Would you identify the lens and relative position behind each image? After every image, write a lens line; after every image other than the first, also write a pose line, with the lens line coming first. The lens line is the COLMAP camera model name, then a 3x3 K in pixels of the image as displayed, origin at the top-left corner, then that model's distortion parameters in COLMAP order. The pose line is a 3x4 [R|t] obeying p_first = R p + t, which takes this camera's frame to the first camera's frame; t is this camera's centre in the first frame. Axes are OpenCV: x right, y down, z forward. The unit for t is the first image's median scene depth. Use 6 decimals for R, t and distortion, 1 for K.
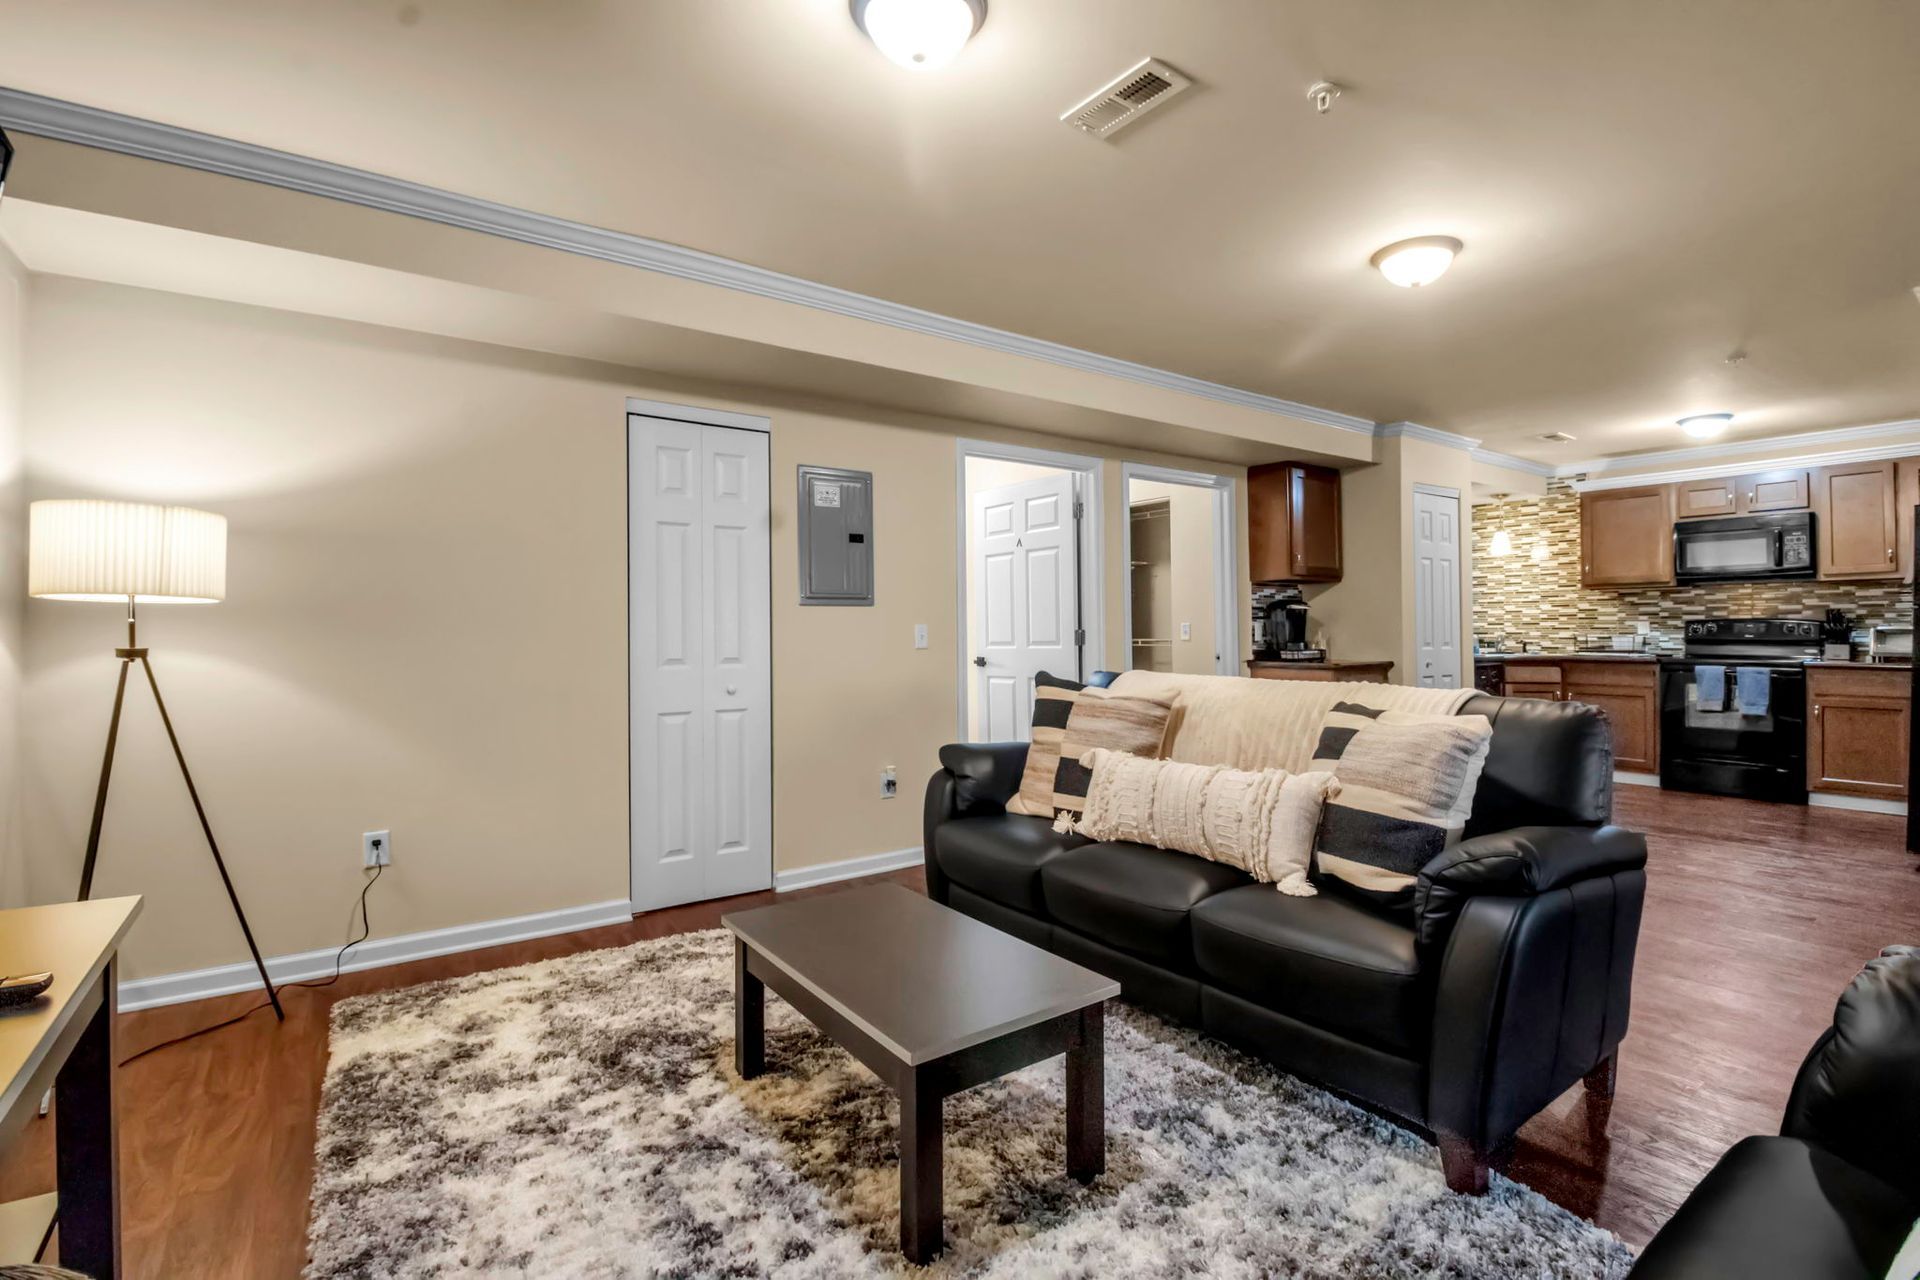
lens RADIAL K [[887.1, 0, 957.4], [0, 887.1, 625.6], [0, 0, 1]] dist [-0.013221, -0.006219]
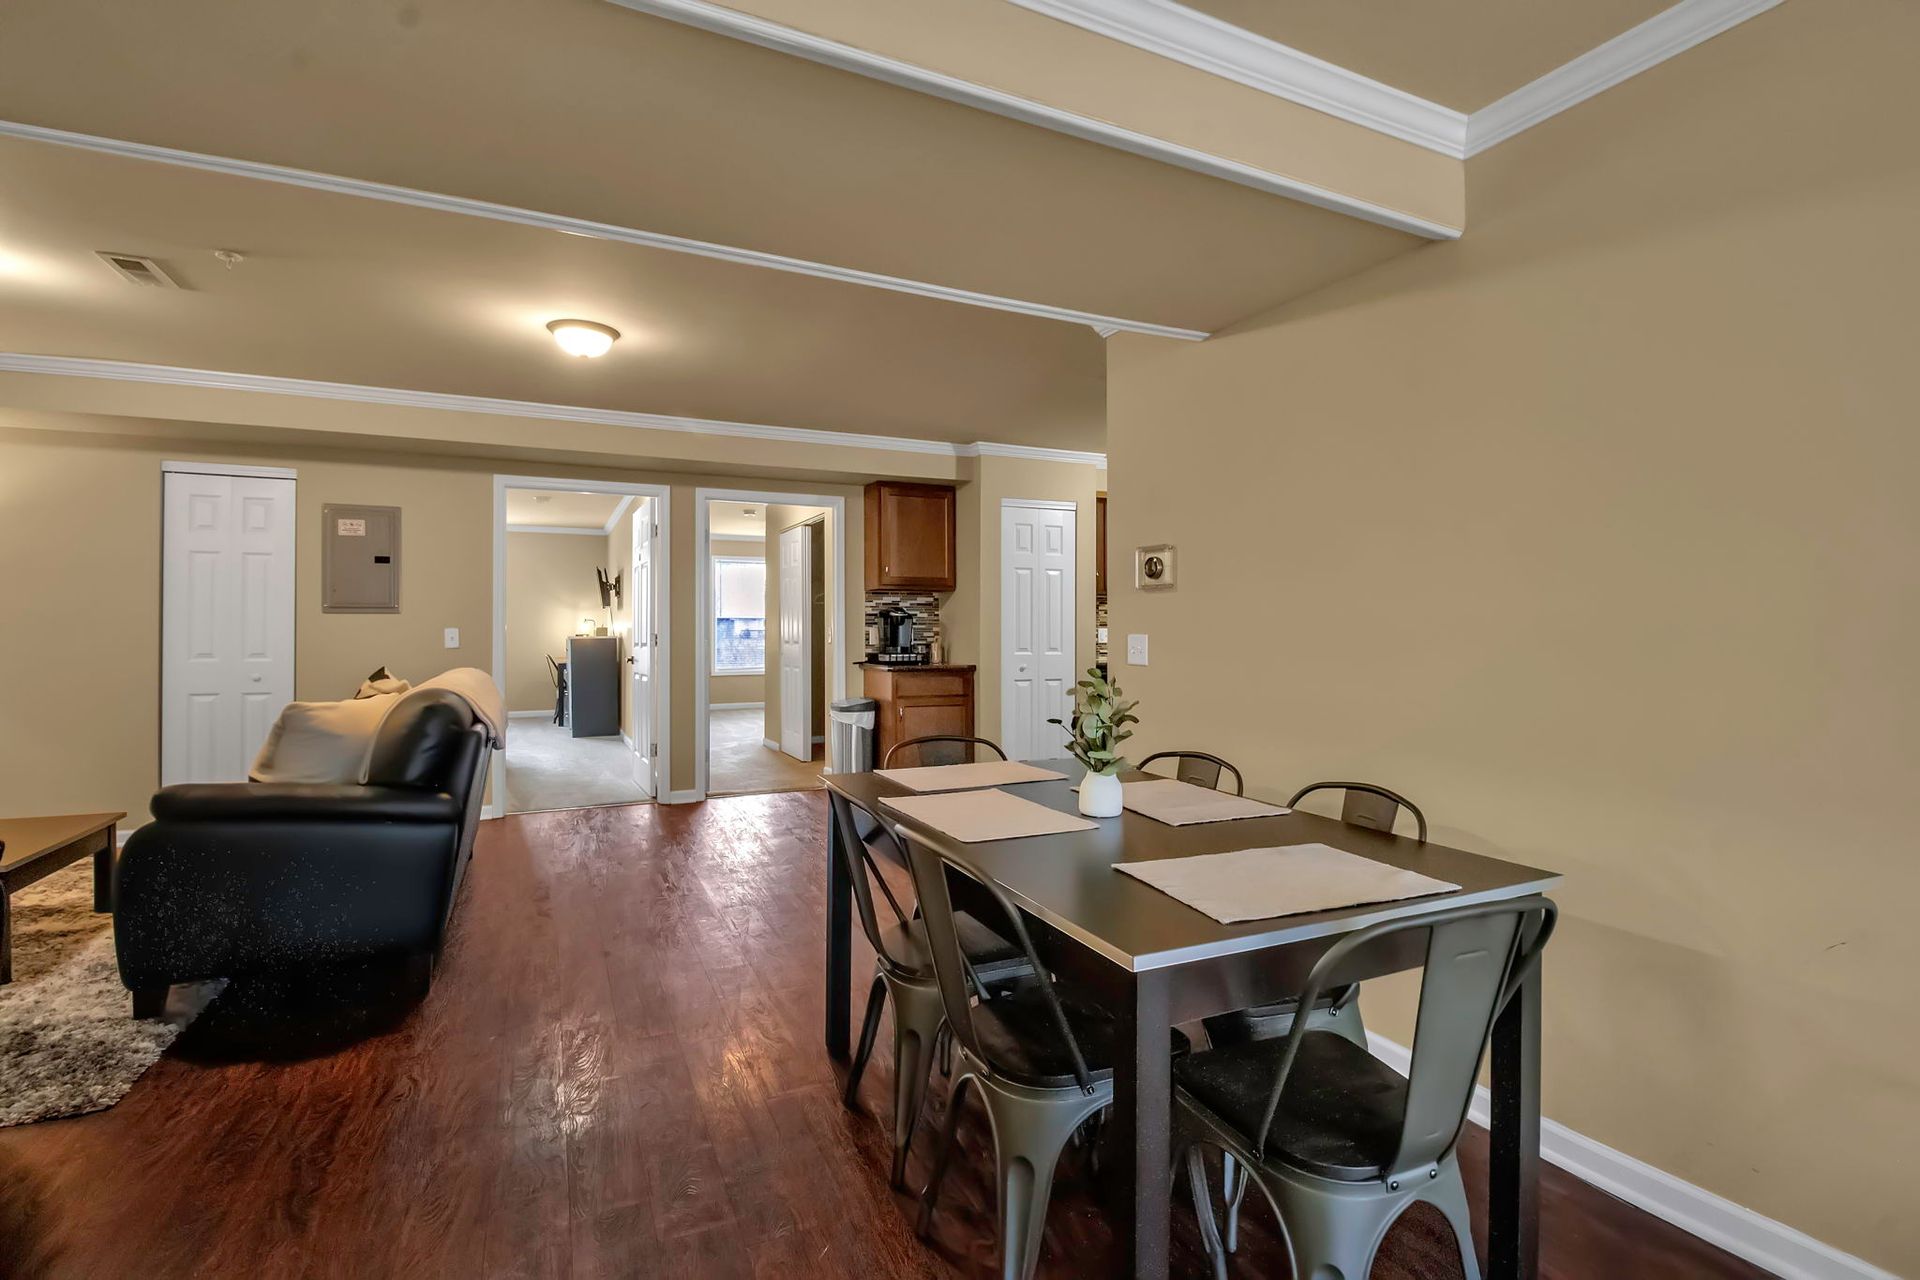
lens RADIAL K [[887.1, 0, 970.3], [0, 887.1, 623.7], [0, 0, 1]] dist [-0.013221, -0.006219]
pose [[0.983000, 0.006706, -0.183485, 0.625864], [-0.006755, 0.999977, 0.000363, -0.009310], [0.183483, 0.000883, 0.983022, -0.050608]]
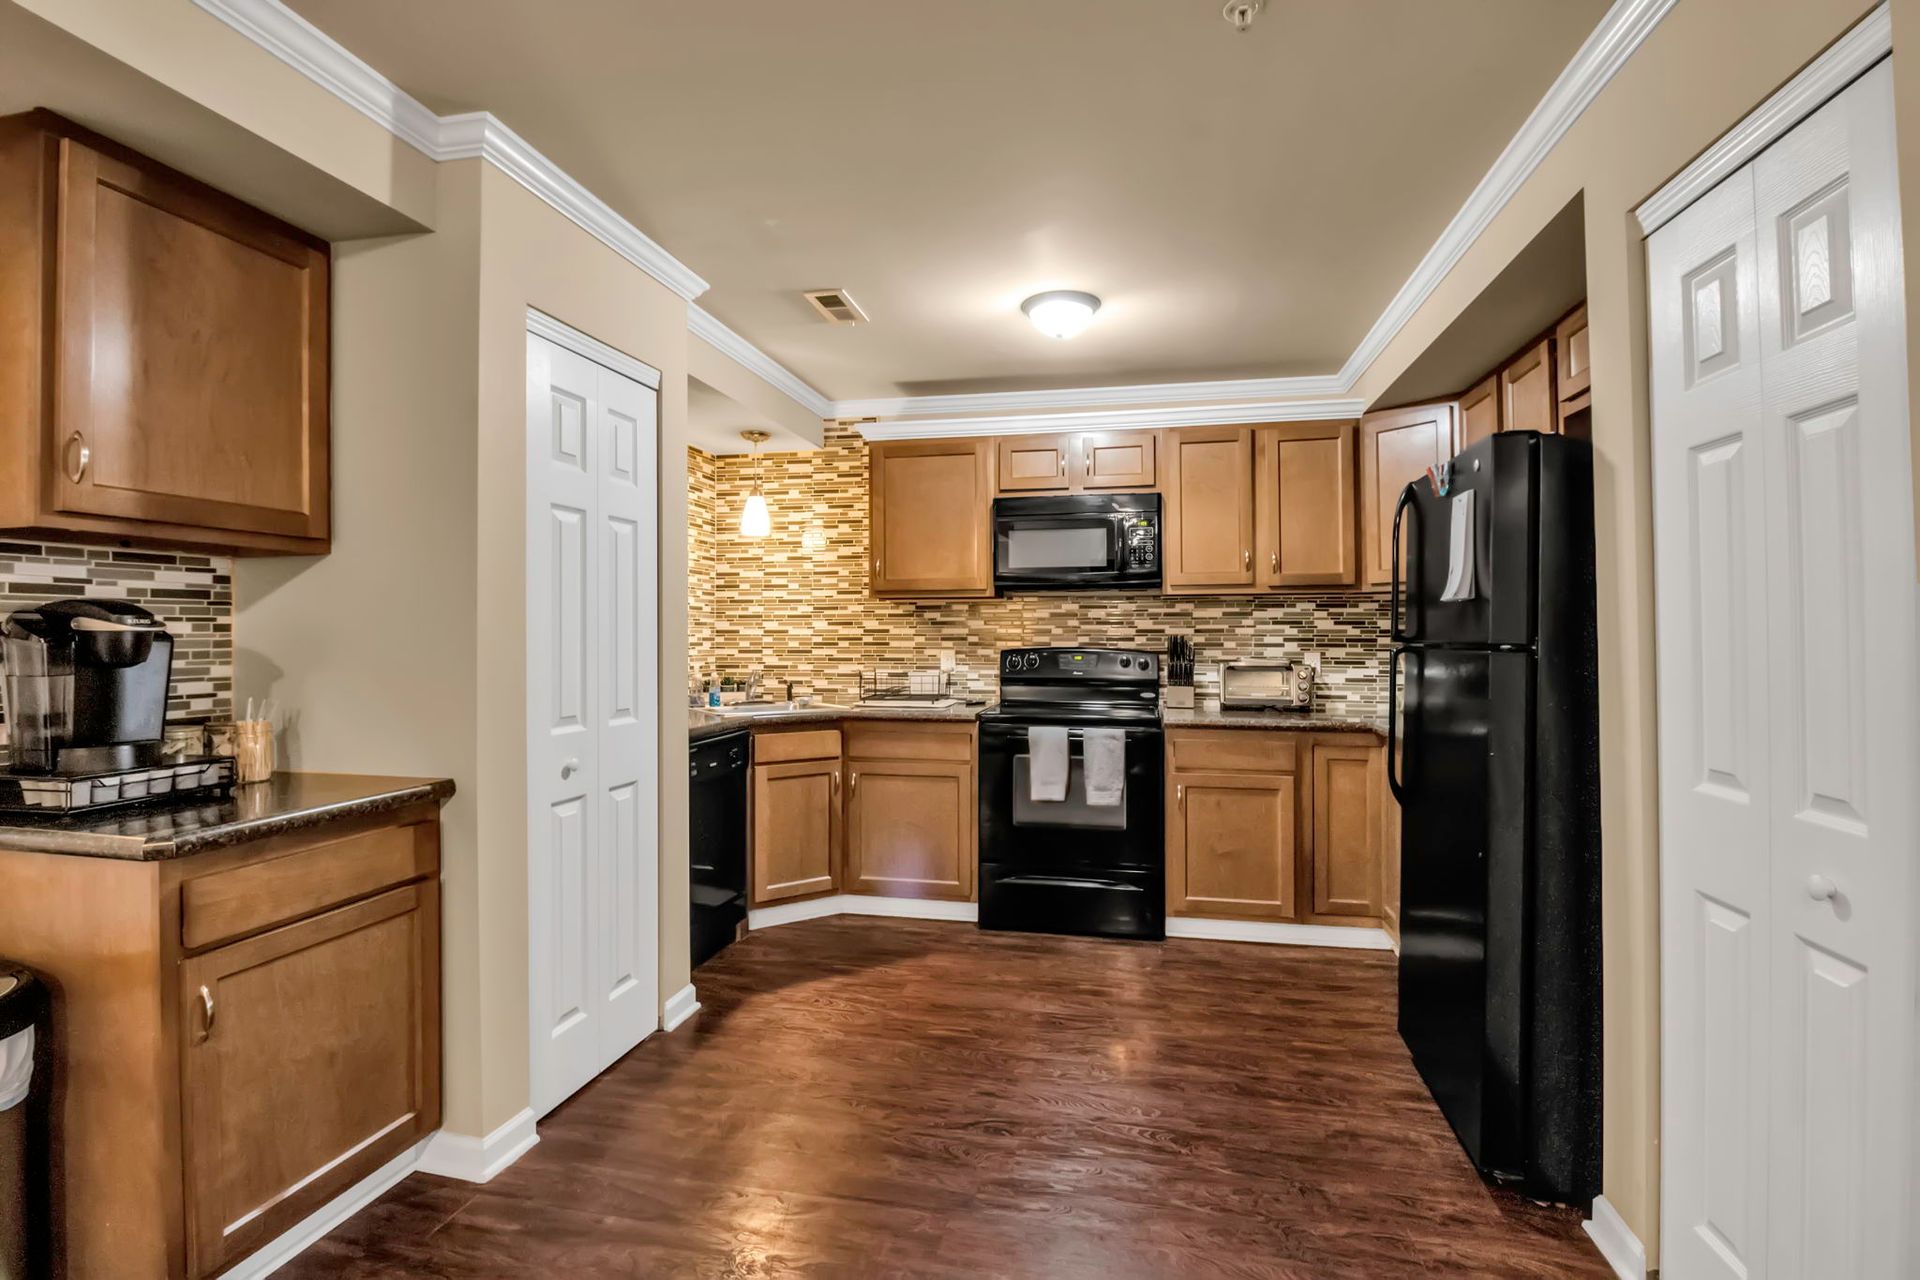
lens RADIAL K [[887.1, 0, 969.2], [0, 887.1, 619.9], [0, 0, 1]] dist [-0.013221, -0.006219]
pose [[0.730549, 0.013689, 0.682723, 0.367747], [-0.004312, 0.999872, -0.015435, -0.018168], [-0.682847, 0.008332, 0.730514, 0.545494]]
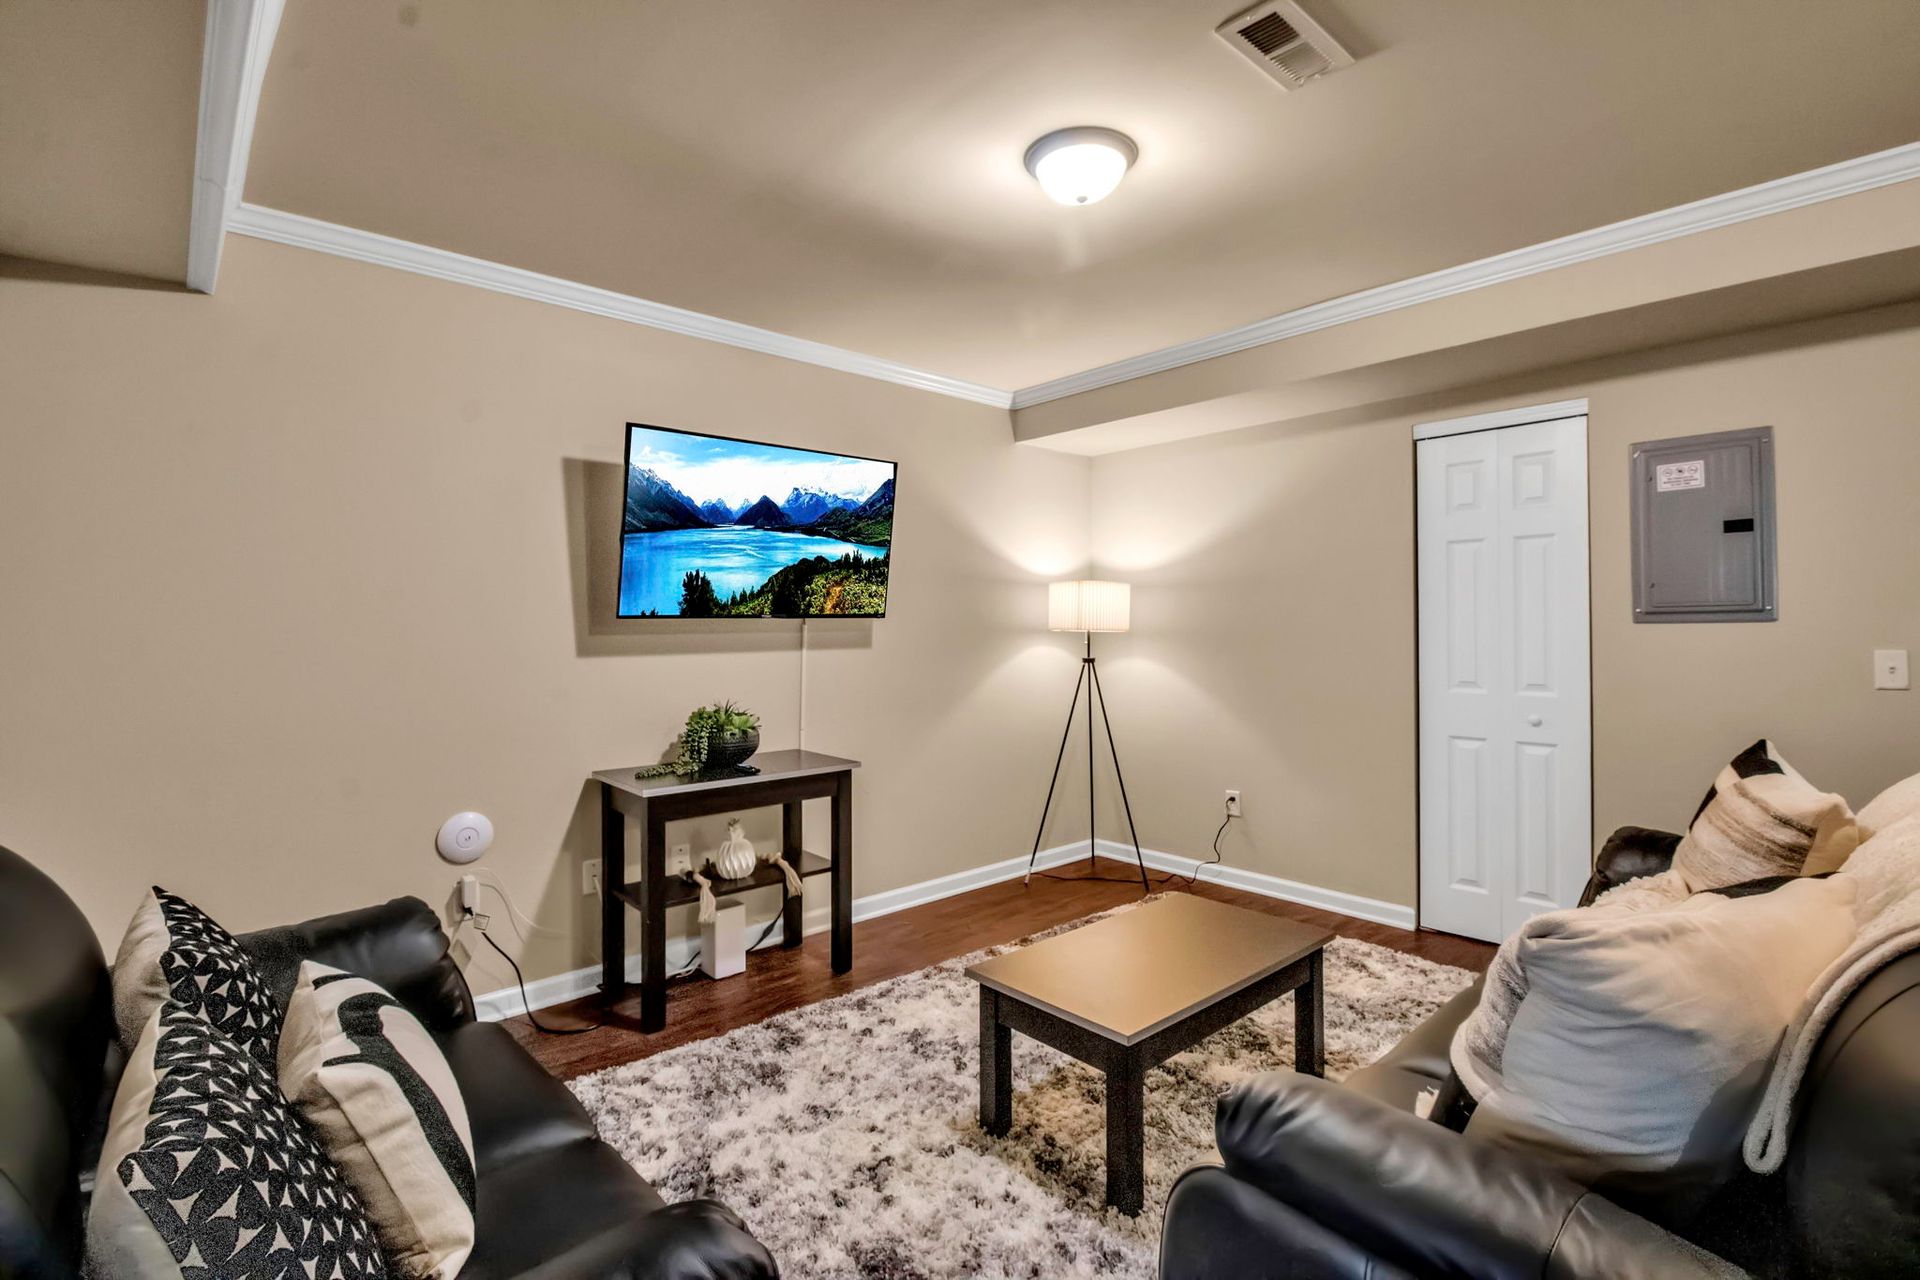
lens RADIAL K [[887.1, 0, 966.3], [0, 887.1, 624.3], [0, 0, 1]] dist [-0.013221, -0.006219]
pose [[0.101101, 0.001845, -0.994874, 0.343423], [0.014584, 0.999888, 0.003336, -0.021081], [0.994769, -0.014847, 0.101063, 0.213245]]
